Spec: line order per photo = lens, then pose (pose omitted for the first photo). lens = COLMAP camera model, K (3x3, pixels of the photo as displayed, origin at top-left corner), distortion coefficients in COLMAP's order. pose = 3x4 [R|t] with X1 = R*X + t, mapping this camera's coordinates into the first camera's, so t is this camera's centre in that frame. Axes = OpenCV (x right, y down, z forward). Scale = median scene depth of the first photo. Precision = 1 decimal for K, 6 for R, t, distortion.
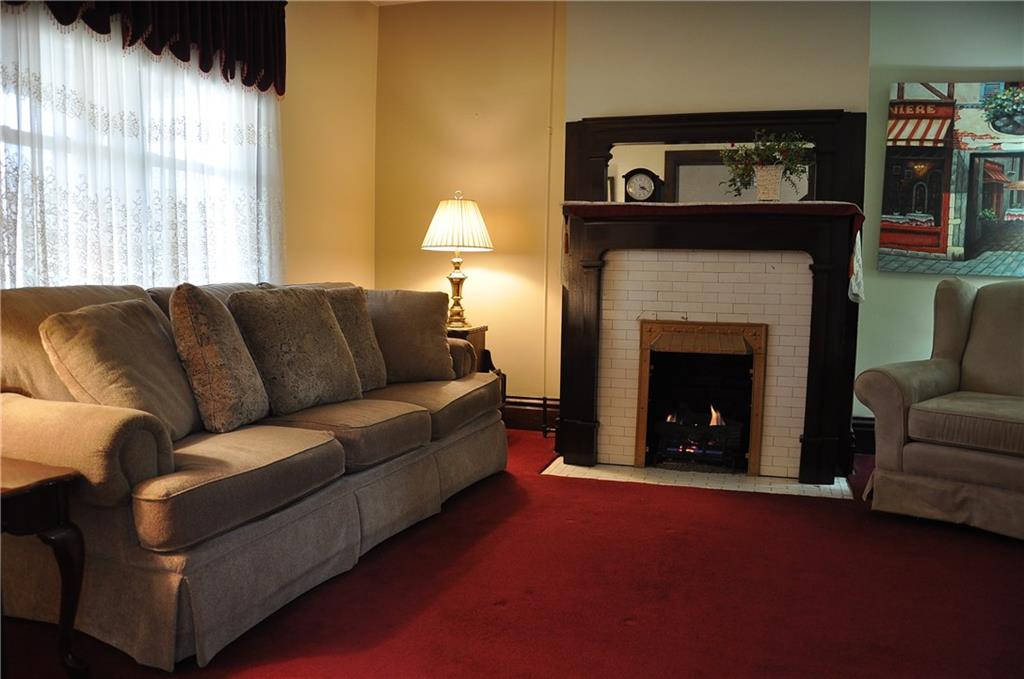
lens RADIAL K [[801.6, 0, 510.8], [0, 801.6, 348.4], [0, 0, 1]] dist [-0.156463, 0.126284]
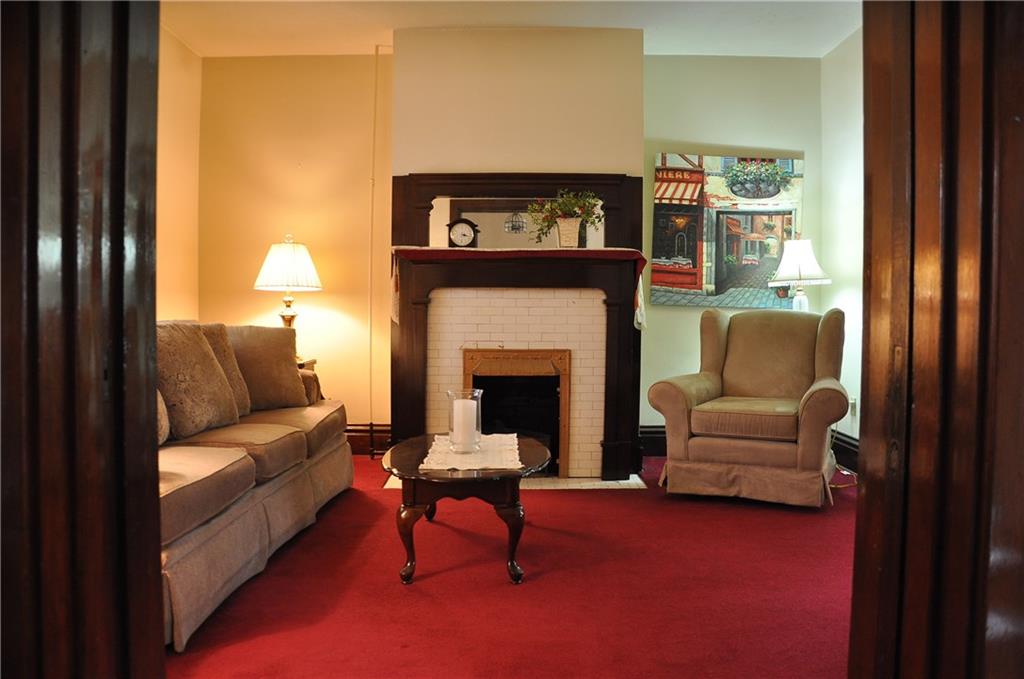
lens RADIAL K [[801.6, 0, 510.8], [0, 801.6, 348.4], [0, 0, 1]] dist [-0.156463, 0.126284]
pose [[0.949514, -0.021590, 0.312982, -0.137856], [0.037542, 0.998280, -0.045031, 0.018385], [-0.311471, 0.054508, 0.948691, -0.121357]]
